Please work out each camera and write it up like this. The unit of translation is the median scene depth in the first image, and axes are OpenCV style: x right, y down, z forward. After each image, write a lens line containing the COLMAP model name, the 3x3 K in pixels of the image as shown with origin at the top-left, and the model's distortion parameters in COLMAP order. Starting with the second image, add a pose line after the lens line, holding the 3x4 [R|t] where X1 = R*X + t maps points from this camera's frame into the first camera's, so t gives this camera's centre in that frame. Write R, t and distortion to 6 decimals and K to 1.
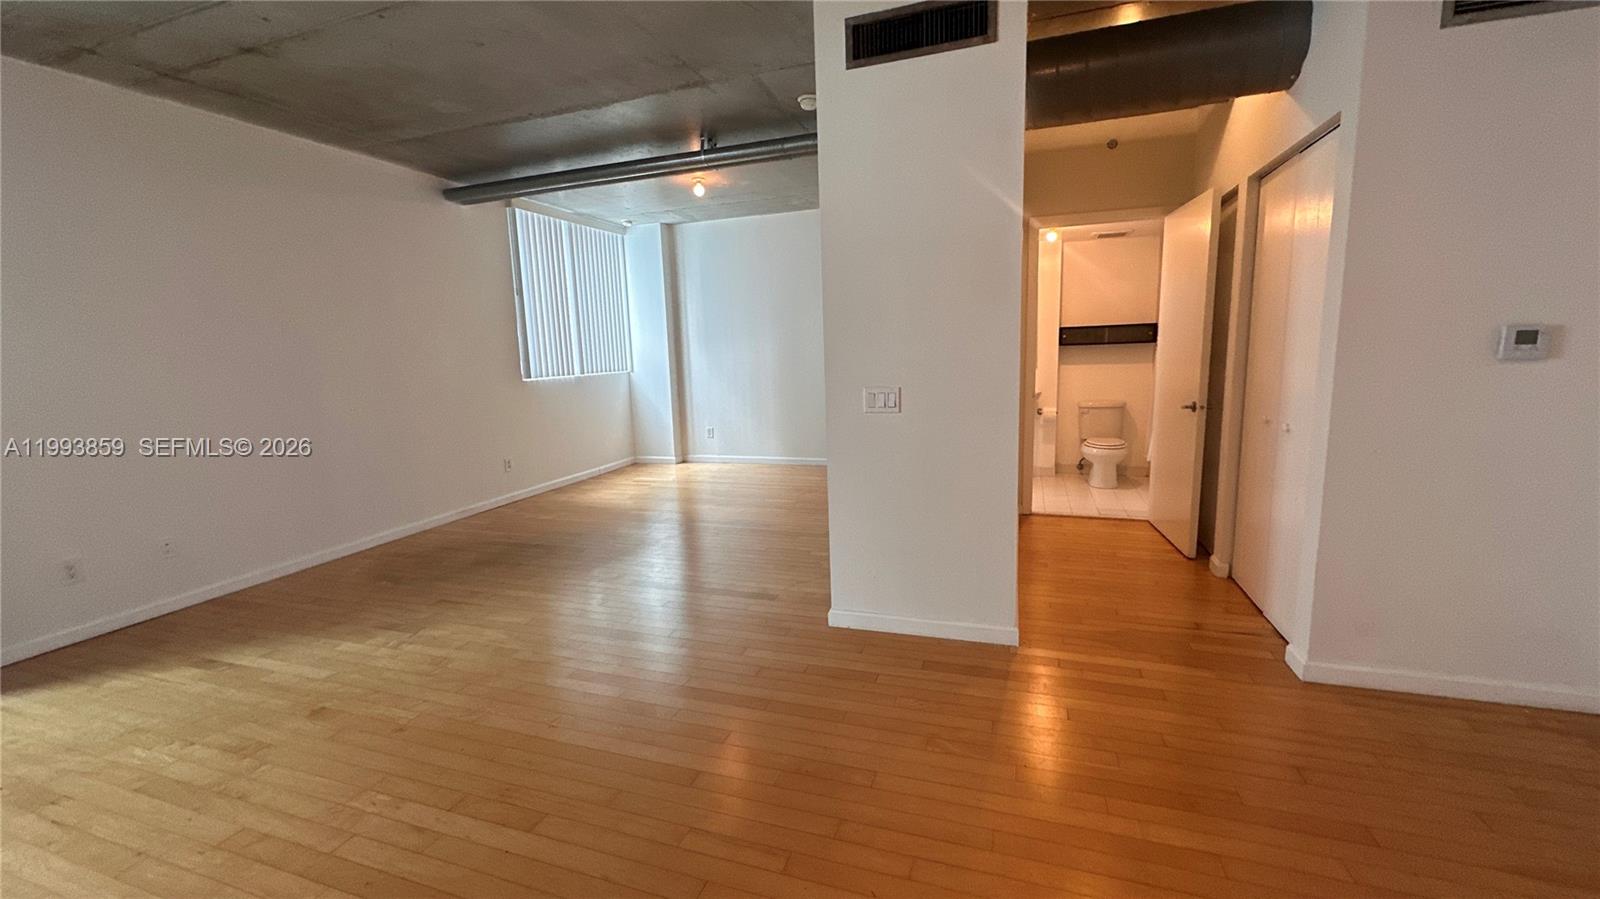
lens RADIAL K [[635.3, 0, 798.2], [0, 635.3, 449.2], [0, 0, 1]] dist [-0.003689, 0.000697]
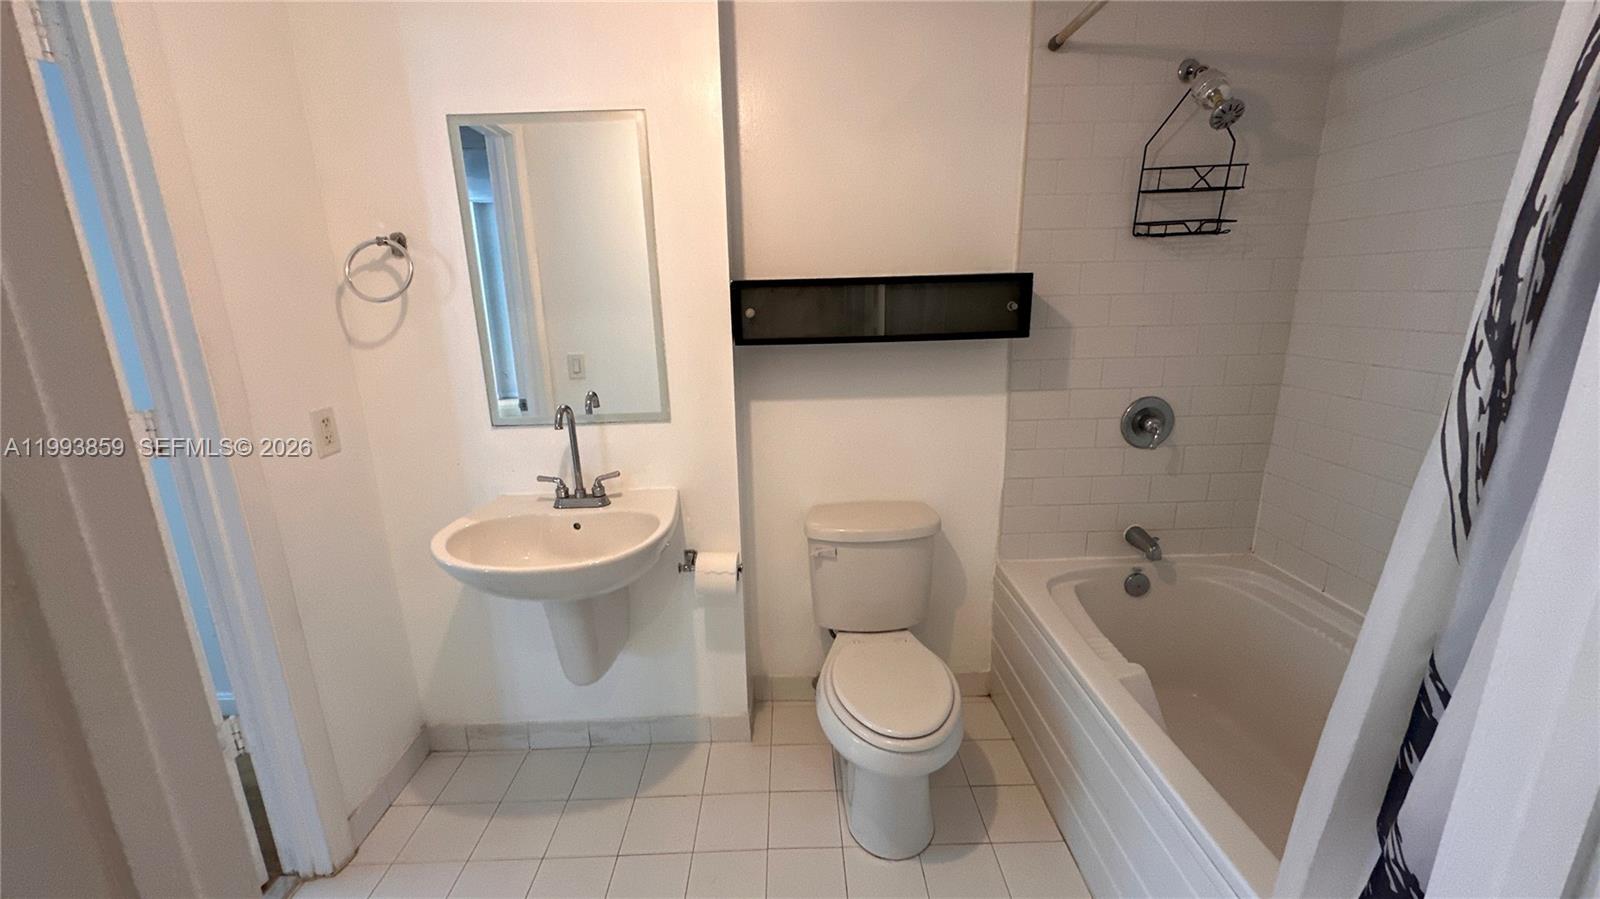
lens RADIAL K [[635.3, 0, 798.2], [0, 635.3, 449.2], [0, 0, 1]] dist [-0.003689, 0.000697]
pose [[0.938487, -0.069361, 0.338276, 0.469780], [0.042367, 0.995346, 0.086549, -0.194693], [-0.342705, -0.066893, 0.937058, 0.997435]]
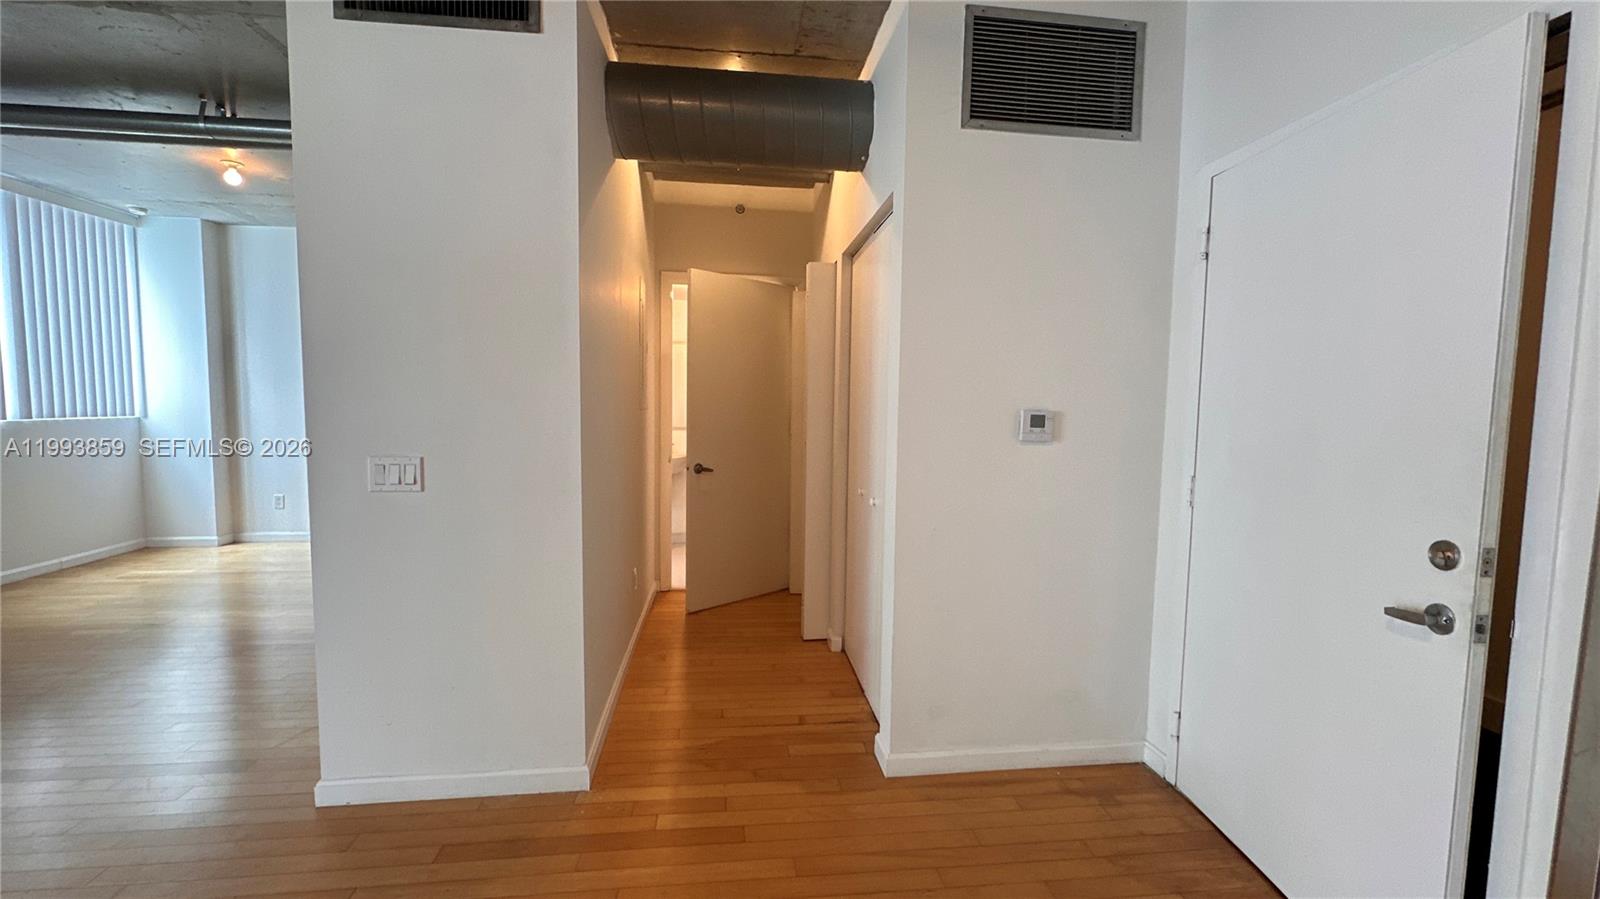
lens RADIAL K [[635.3, 0, 798.2], [0, 635.3, 449.2], [0, 0, 1]] dist [-0.003689, 0.000697]
pose [[0.900046, 0.015489, 0.435519, 0.151212], [0.022046, 0.996470, -0.081000, -0.024536], [-0.435237, 0.082506, 0.896528, 0.101791]]
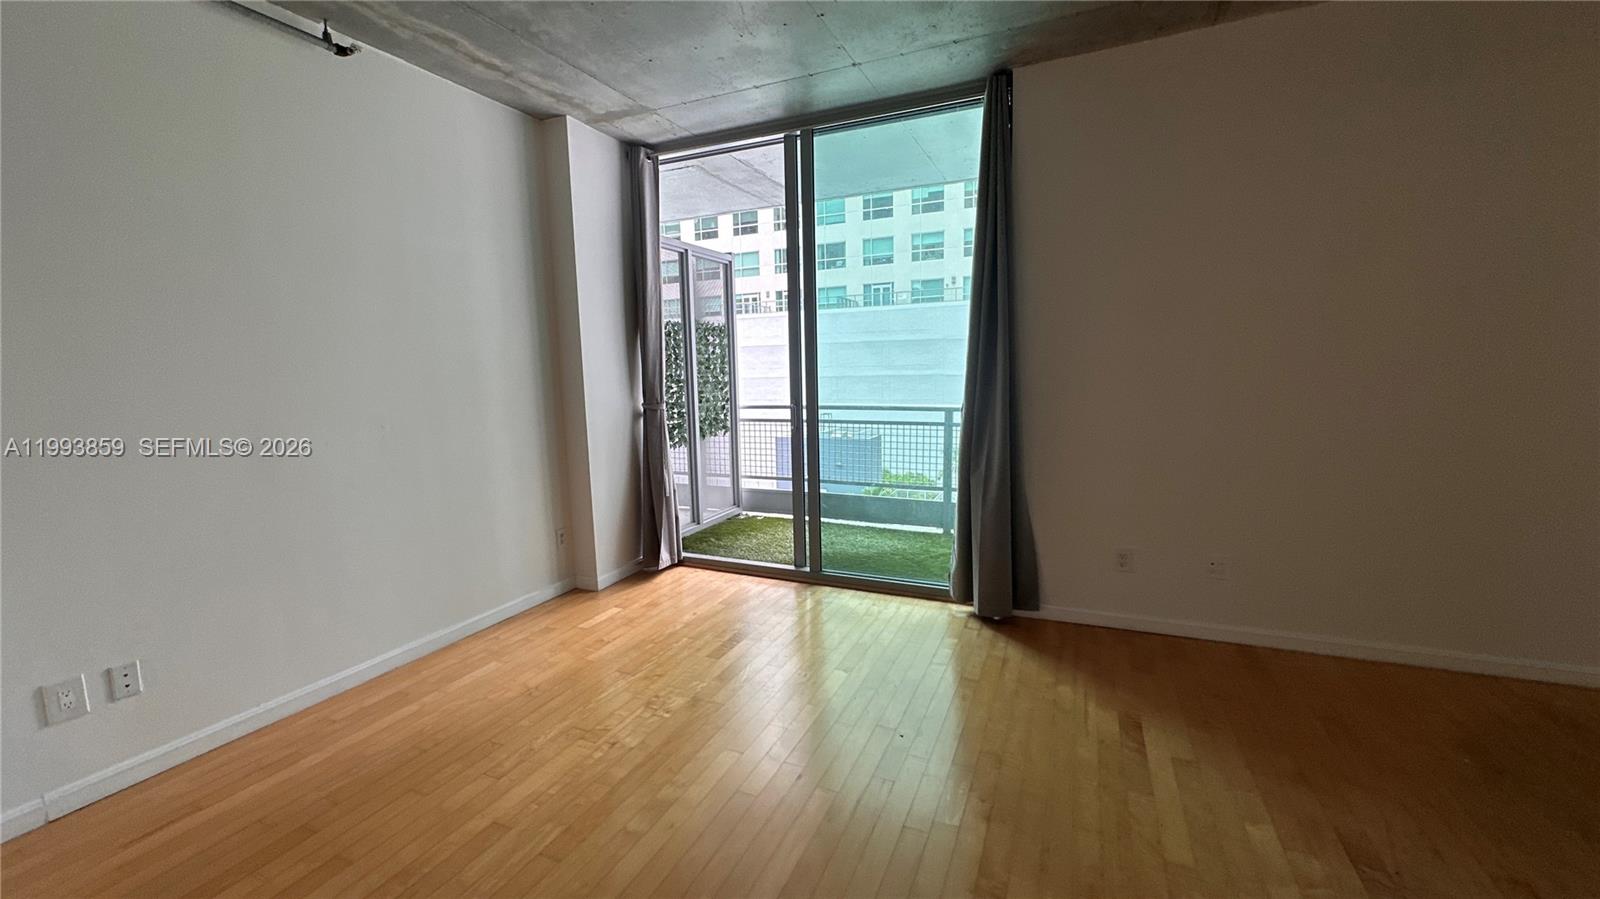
lens RADIAL K [[635.3, 0, 798.2], [0, 635.3, 449.2], [0, 0, 1]] dist [-0.003689, 0.000697]
pose [[-0.089948, 0.164353, -0.982292, -0.105960], [-0.130281, 0.975873, 0.175209, -0.065194], [0.987388, 0.143734, -0.066366, 0.398467]]
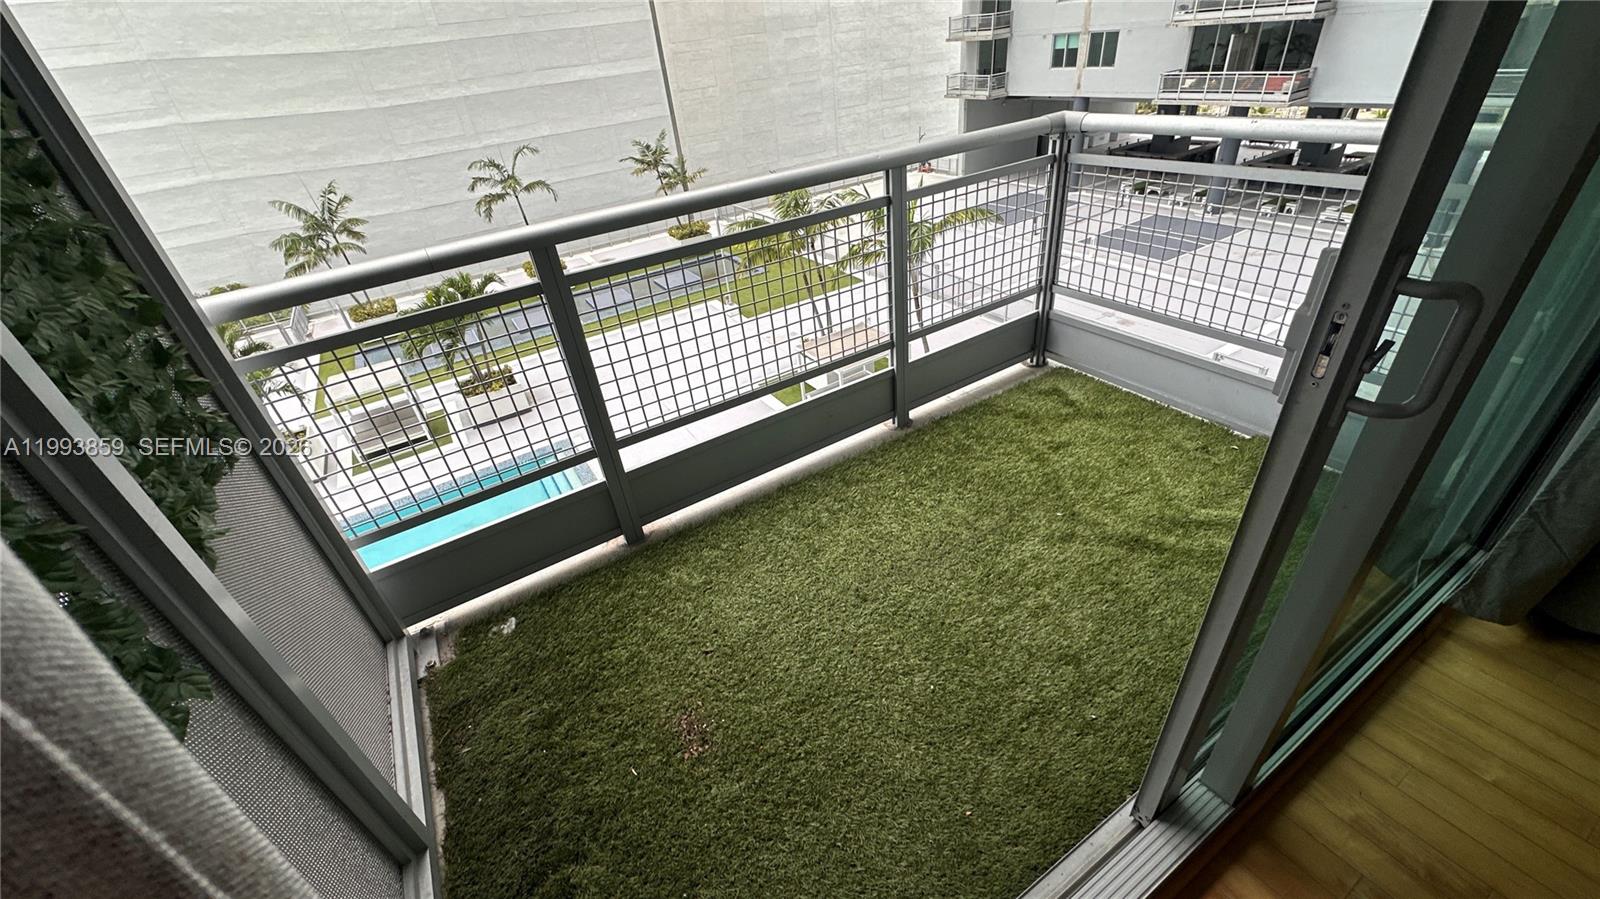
lens RADIAL K [[635.3, 0, 798.2], [0, 635.3, 449.2], [0, 0, 1]] dist [-0.003689, 0.000697]
pose [[0.773889, 0.314496, -0.549716, -1.057555], [-0.027101, 0.883640, 0.467383, 0.005824], [0.632741, -0.346805, 0.692362, 0.109597]]
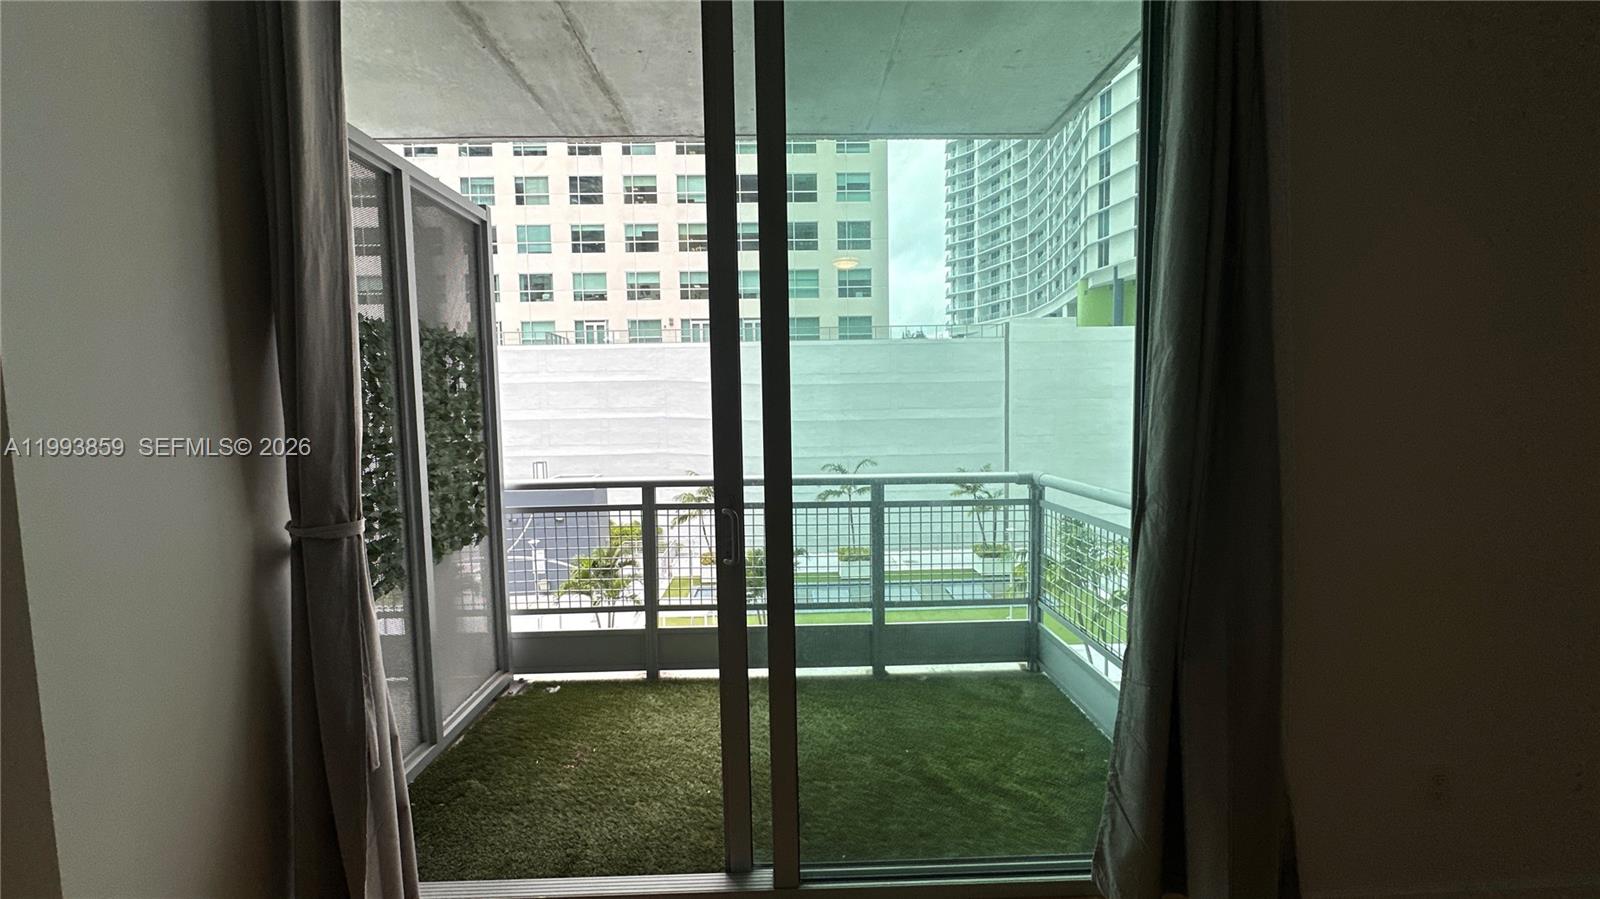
lens RADIAL K [[635.3, 0, 798.2], [0, 635.3, 449.2], [0, 0, 1]] dist [-0.003689, 0.000697]
pose [[0.350871, 0.096312, -0.931458, -0.647768], [-0.140293, 0.988877, 0.049402, -0.027534], [0.925855, 0.113343, 0.360480, 0.212065]]
